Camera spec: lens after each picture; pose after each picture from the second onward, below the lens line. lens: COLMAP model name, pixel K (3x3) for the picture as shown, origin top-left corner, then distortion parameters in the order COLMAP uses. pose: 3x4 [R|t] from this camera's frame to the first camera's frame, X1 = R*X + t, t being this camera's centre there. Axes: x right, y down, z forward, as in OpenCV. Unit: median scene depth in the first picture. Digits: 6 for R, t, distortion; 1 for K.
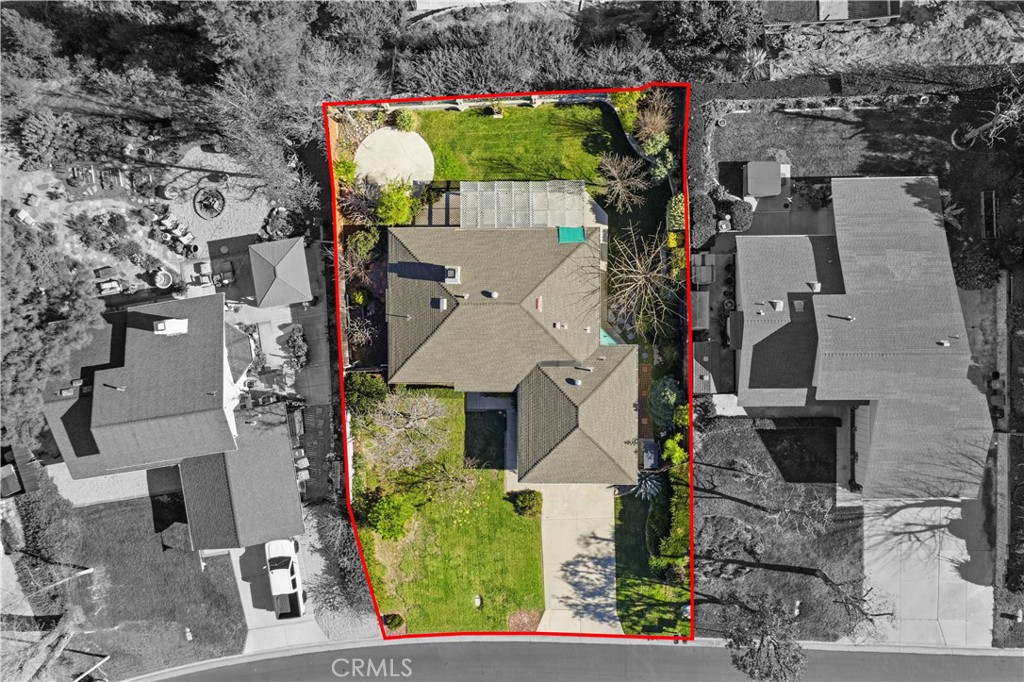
lens RADIAL K [[869.7, 0, 512.0], [0, 869.7, 341.0], [0, 0, 1]] dist [-0.008905, 0.001778]
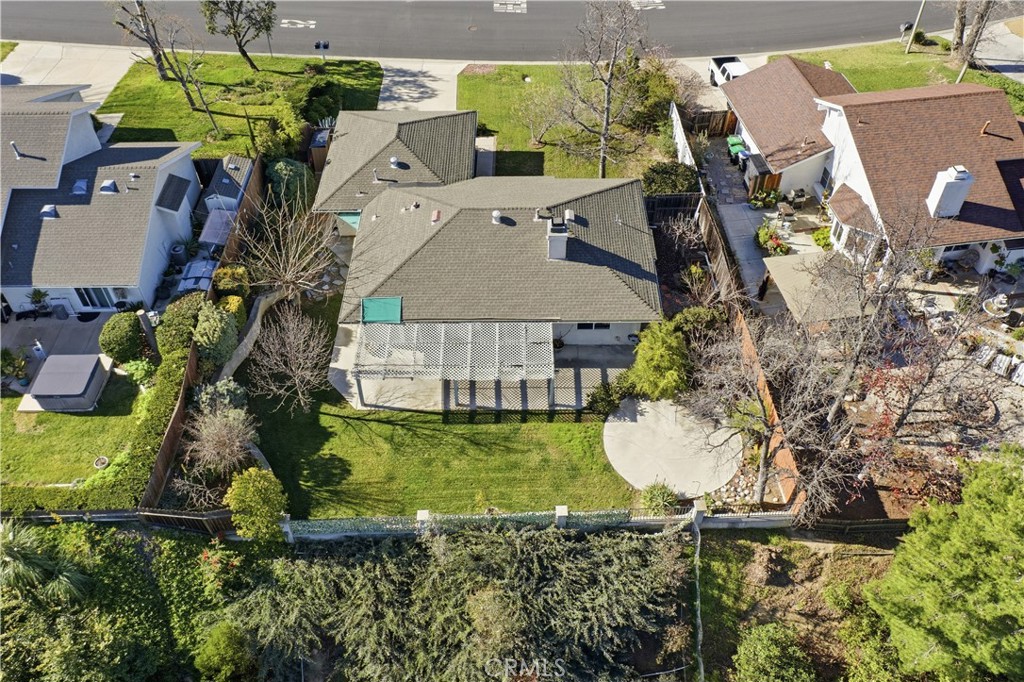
lens RADIAL K [[869.7, 0, 512.0], [0, 869.7, 341.0], [0, 0, 1]] dist [-0.008905, 0.001778]
pose [[-0.998143, 0.036206, 0.048985, -0.062670], [0.010325, -0.691974, 0.721849, -0.622032], [0.060032, 0.721014, 0.690315, 0.575500]]
